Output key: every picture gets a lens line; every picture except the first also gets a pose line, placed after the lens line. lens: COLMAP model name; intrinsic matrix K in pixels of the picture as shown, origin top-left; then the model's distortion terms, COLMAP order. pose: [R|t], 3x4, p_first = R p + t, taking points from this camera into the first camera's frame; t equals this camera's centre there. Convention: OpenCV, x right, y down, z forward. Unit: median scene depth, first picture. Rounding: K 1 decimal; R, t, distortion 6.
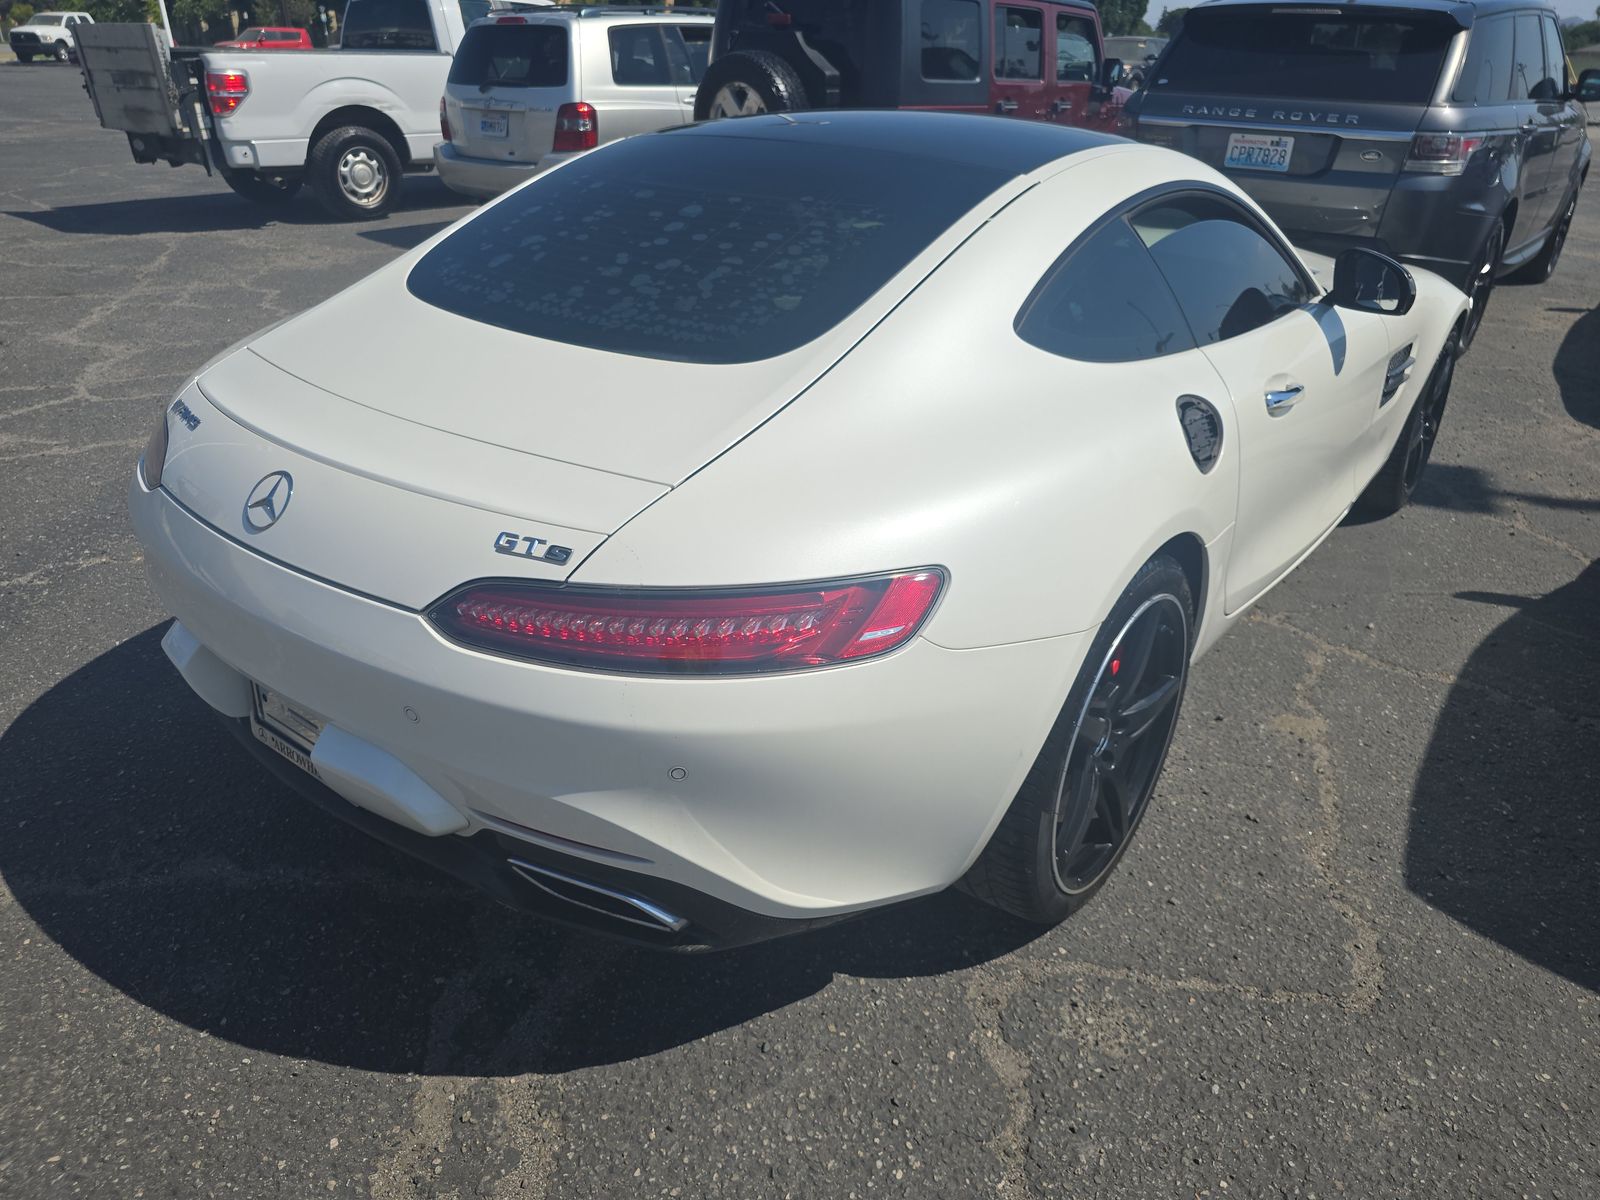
lens RADIAL K [[1096.1, 0, 800.0], [0, 1096.1, 600.0], [0, 0, 1]] dist [0.031312, -0.033470]
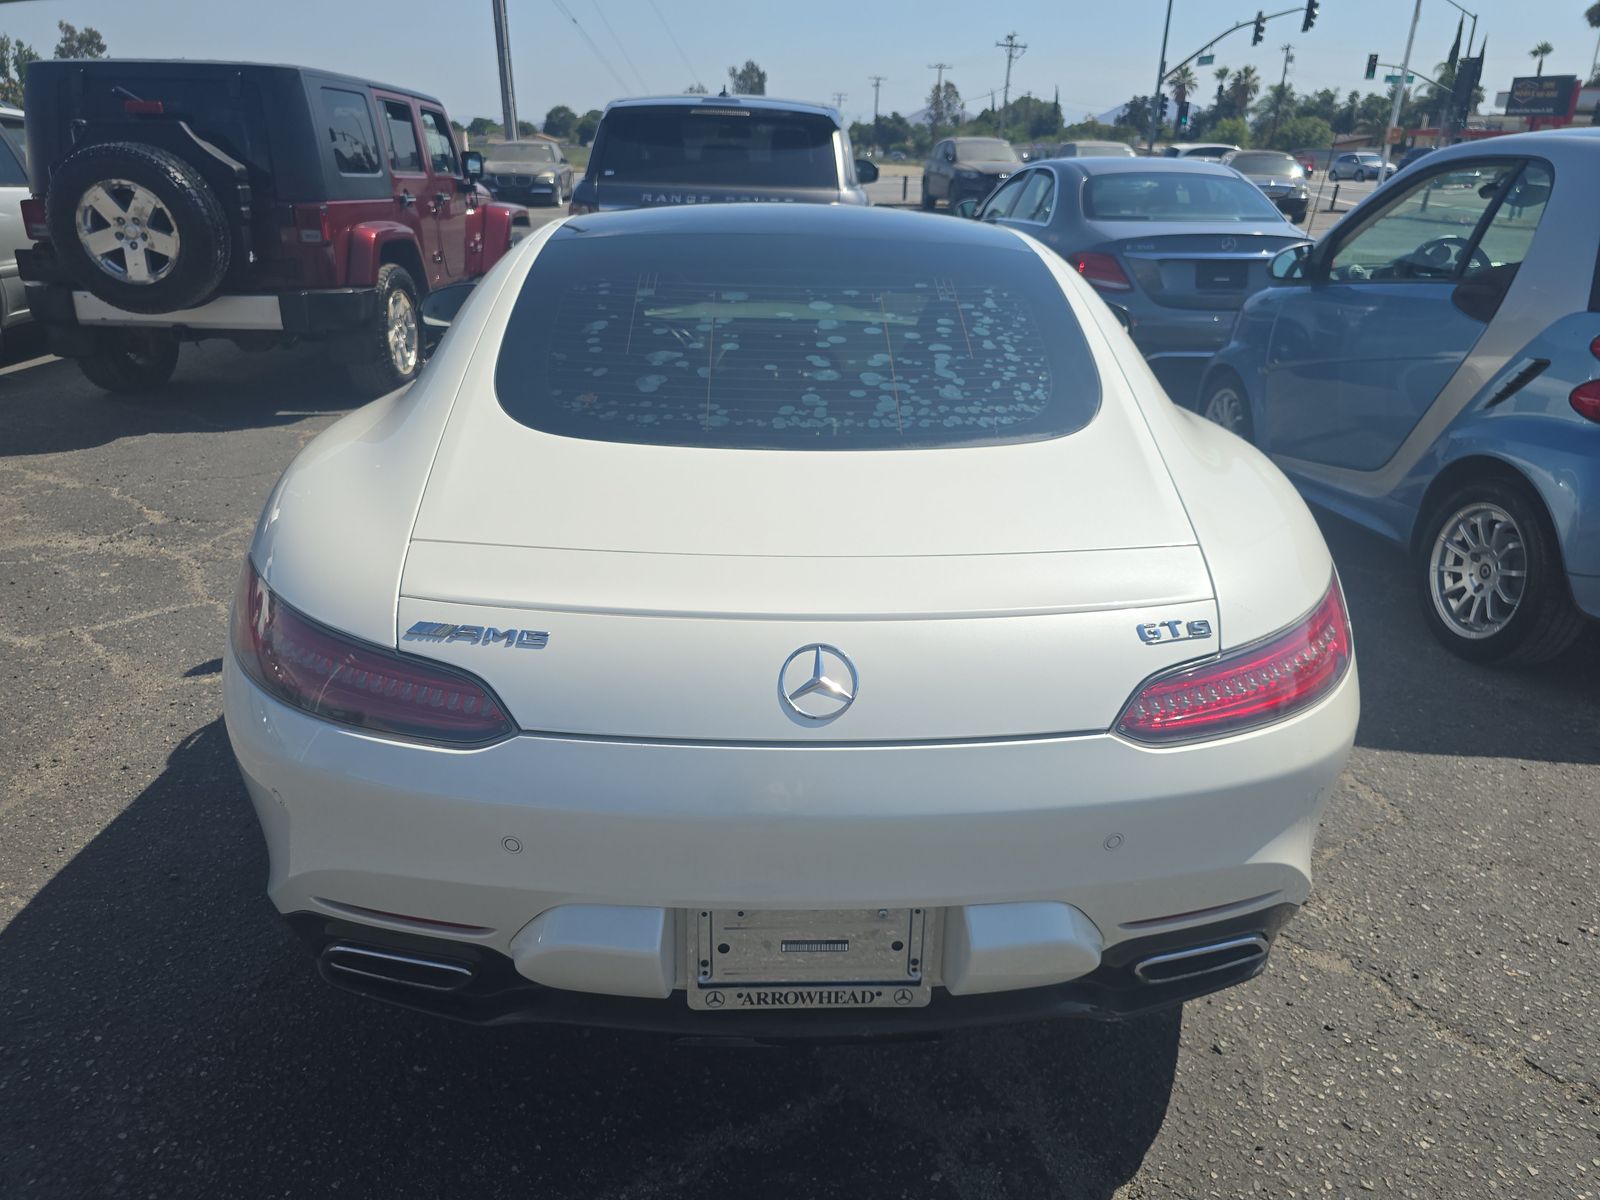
lens RADIAL K [[1096.1, 0, 800.0], [0, 1096.1, 600.0], [0, 0, 1]] dist [0.031312, -0.033470]
pose [[0.757760, -0.248893, 0.603201, -0.309097], [0.289791, 0.956598, 0.030667, -0.057305], [-0.584654, 0.151564, 0.796999, 0.112117]]
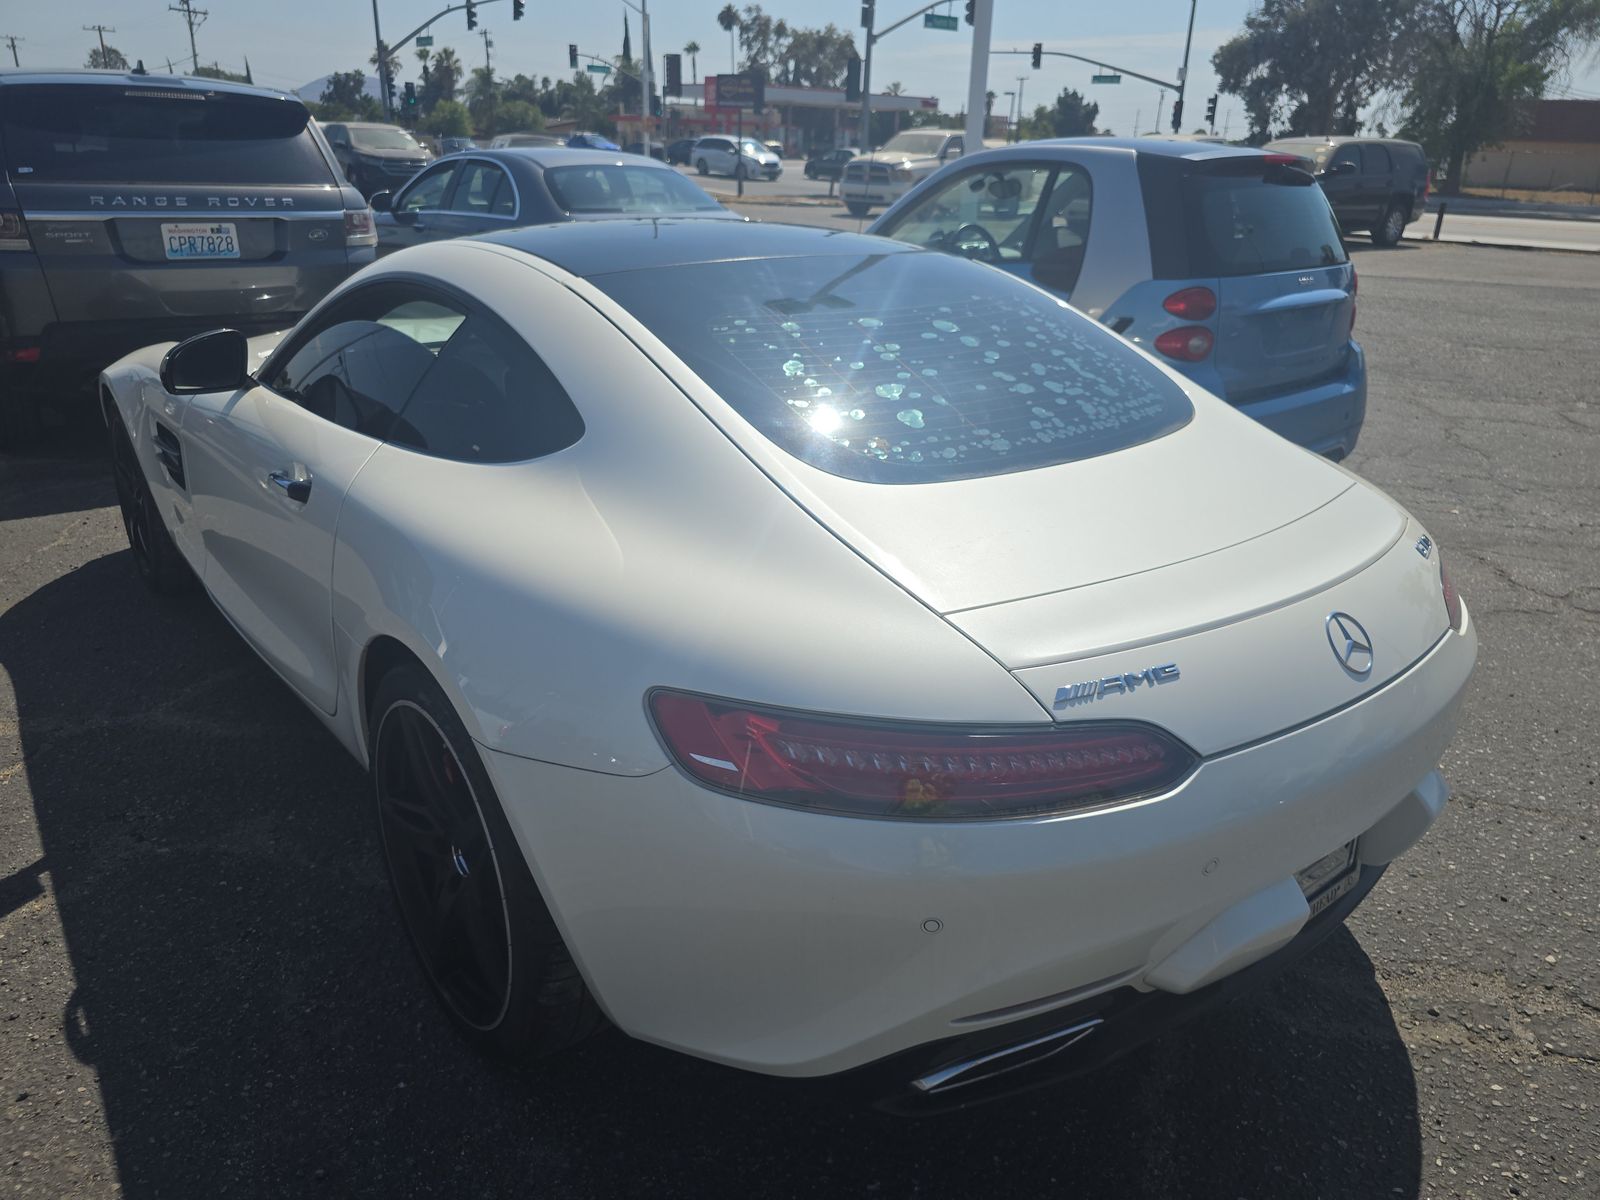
lens RADIAL K [[1096.1, 0, 800.0], [0, 1096.1, 600.0], [0, 0, 1]] dist [0.031312, -0.033470]
pose [[0.216758, -0.379361, 0.899500, -0.460216], [0.420745, 0.867740, 0.264577, -0.186017], [-0.880902, 0.321112, 0.347704, 0.343679]]
